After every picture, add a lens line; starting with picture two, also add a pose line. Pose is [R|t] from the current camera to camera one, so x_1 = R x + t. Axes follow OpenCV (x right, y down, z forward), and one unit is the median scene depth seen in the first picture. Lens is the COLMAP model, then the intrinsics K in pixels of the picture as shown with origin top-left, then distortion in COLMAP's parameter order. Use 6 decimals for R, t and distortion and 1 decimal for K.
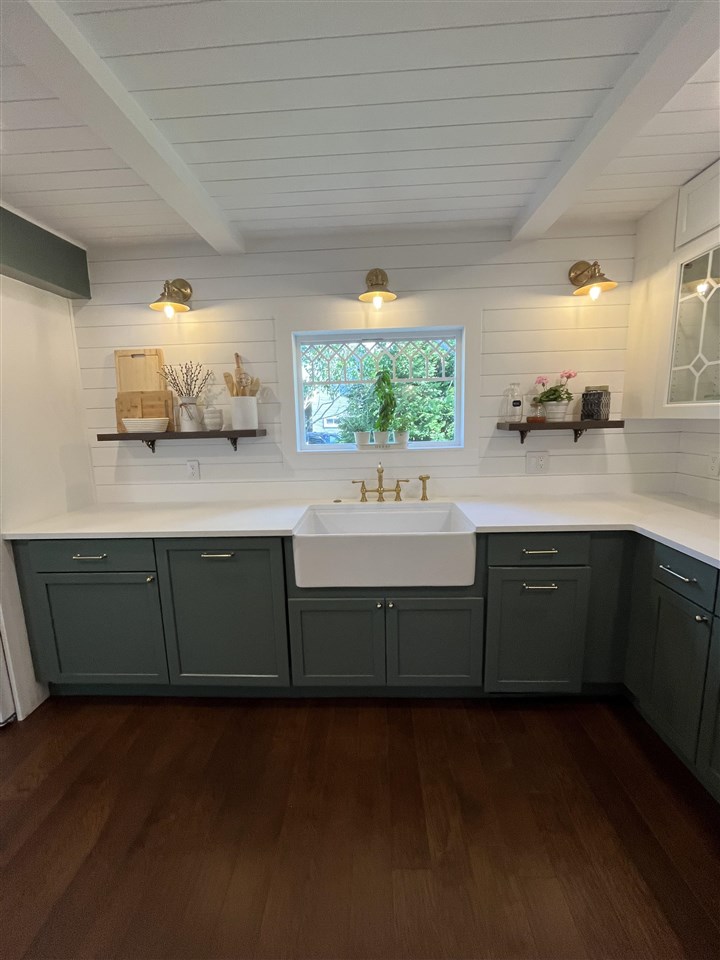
lens RADIAL K [[400.1, 0, 357.0], [0, 400.1, 477.8], [0, 0, 1]] dist [0.000810, -0.000100]
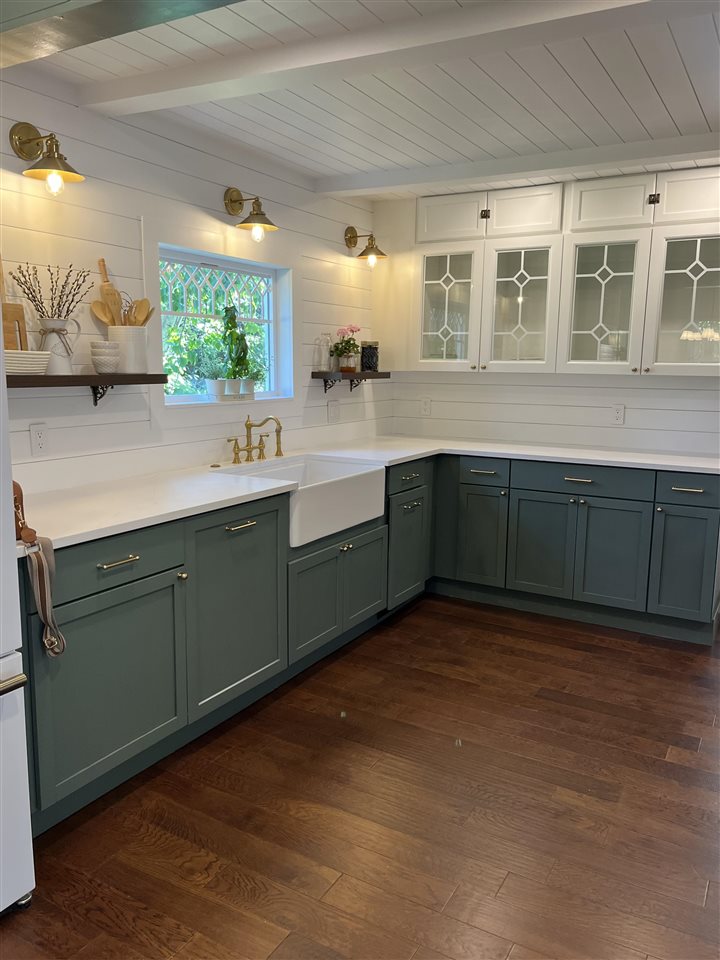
lens RADIAL K [[760.9, 0, 359.4], [0, 760.9, 486.1], [0, 0, 1]] dist [0.015700, -0.001549]
pose [[0.445734, -0.110979, 0.888259, -1.298719], [0.112659, 0.991350, 0.067326, 0.028717], [-0.888048, 0.070060, 0.454381, 0.063136]]
